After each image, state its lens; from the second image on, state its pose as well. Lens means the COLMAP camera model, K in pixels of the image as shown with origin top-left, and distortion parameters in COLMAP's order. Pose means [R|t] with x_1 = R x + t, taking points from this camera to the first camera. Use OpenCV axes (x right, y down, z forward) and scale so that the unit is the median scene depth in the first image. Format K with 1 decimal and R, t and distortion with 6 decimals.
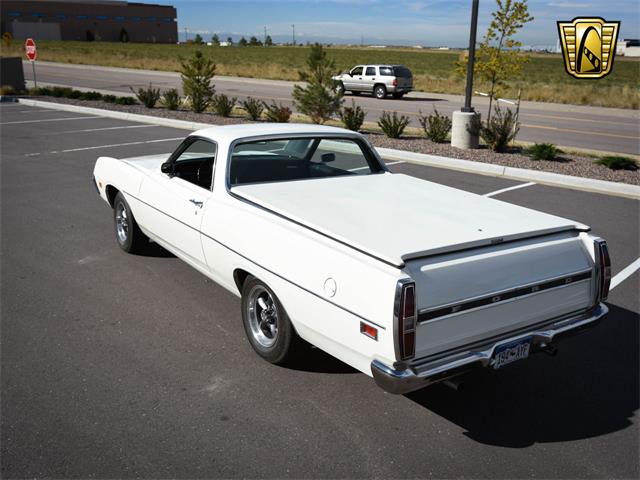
lens RADIAL K [[639.1, 0, 323.9], [0, 639.1, 242.0], [0, 0, 1]] dist [-0.031756, 0.023900]
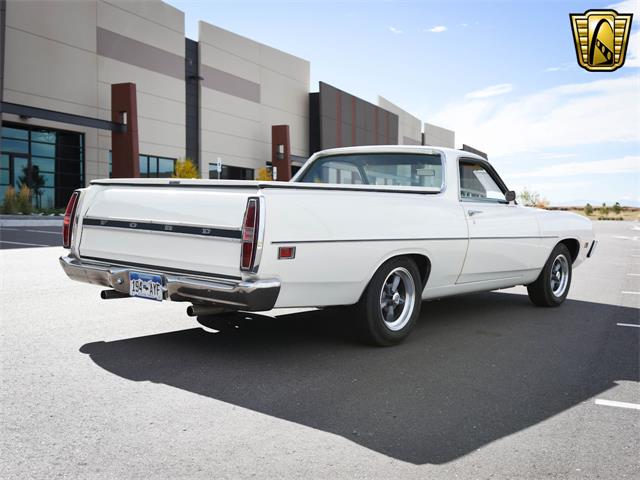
lens RADIAL K [[711.9, 0, 319.9], [0, 711.9, 240.7], [0, 0, 1]] dist [-0.008130, 0.041273]
pose [[0.269483, 0.018898, -0.962820, 0.780810], [-0.284671, 0.956689, -0.060899, 0.049503], [0.919968, 0.290498, 0.263191, 0.496428]]
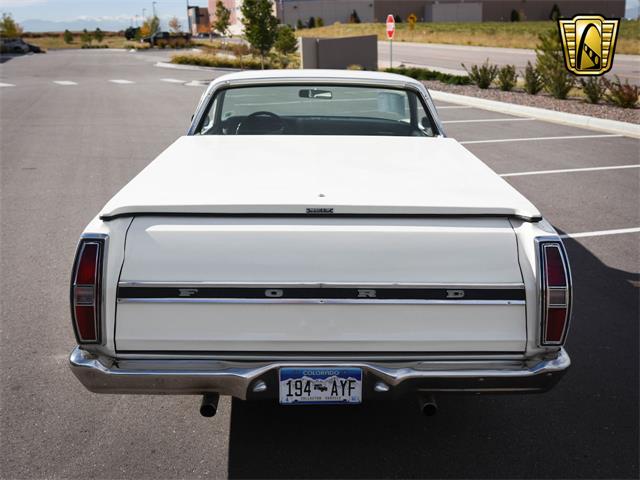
lens RADIAL K [[767.5, 0, 318.8], [0, 767.5, 239.5], [0, 0, 1]] dist [-0.000499, 0.024772]
pose [[0.830246, 0.110893, -0.546255, 0.372423], [-0.126911, 0.991878, 0.008467, 0.011026], [0.542757, 0.062296, 0.837576, 0.181440]]
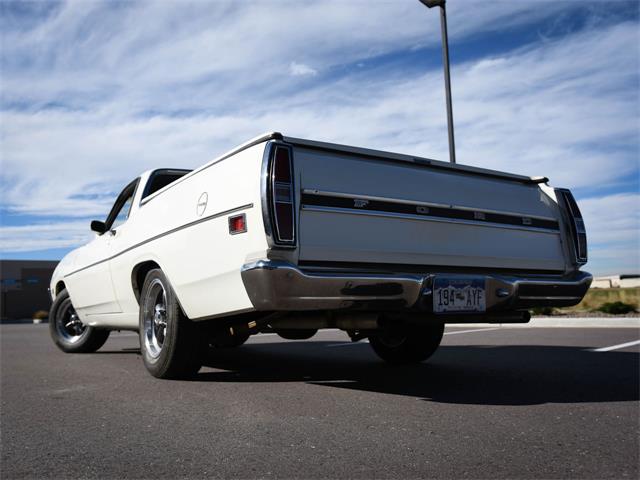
lens RADIAL K [[590.2, 0, 317.8], [0, 590.2, 240.6], [0, 0, 1]] dist [-0.032433, -0.005106]
pose [[0.997371, -0.057446, -0.044180, 0.089109], [0.036002, 0.921844, -0.385886, 0.196183], [0.062894, 0.383281, 0.921488, 0.183822]]
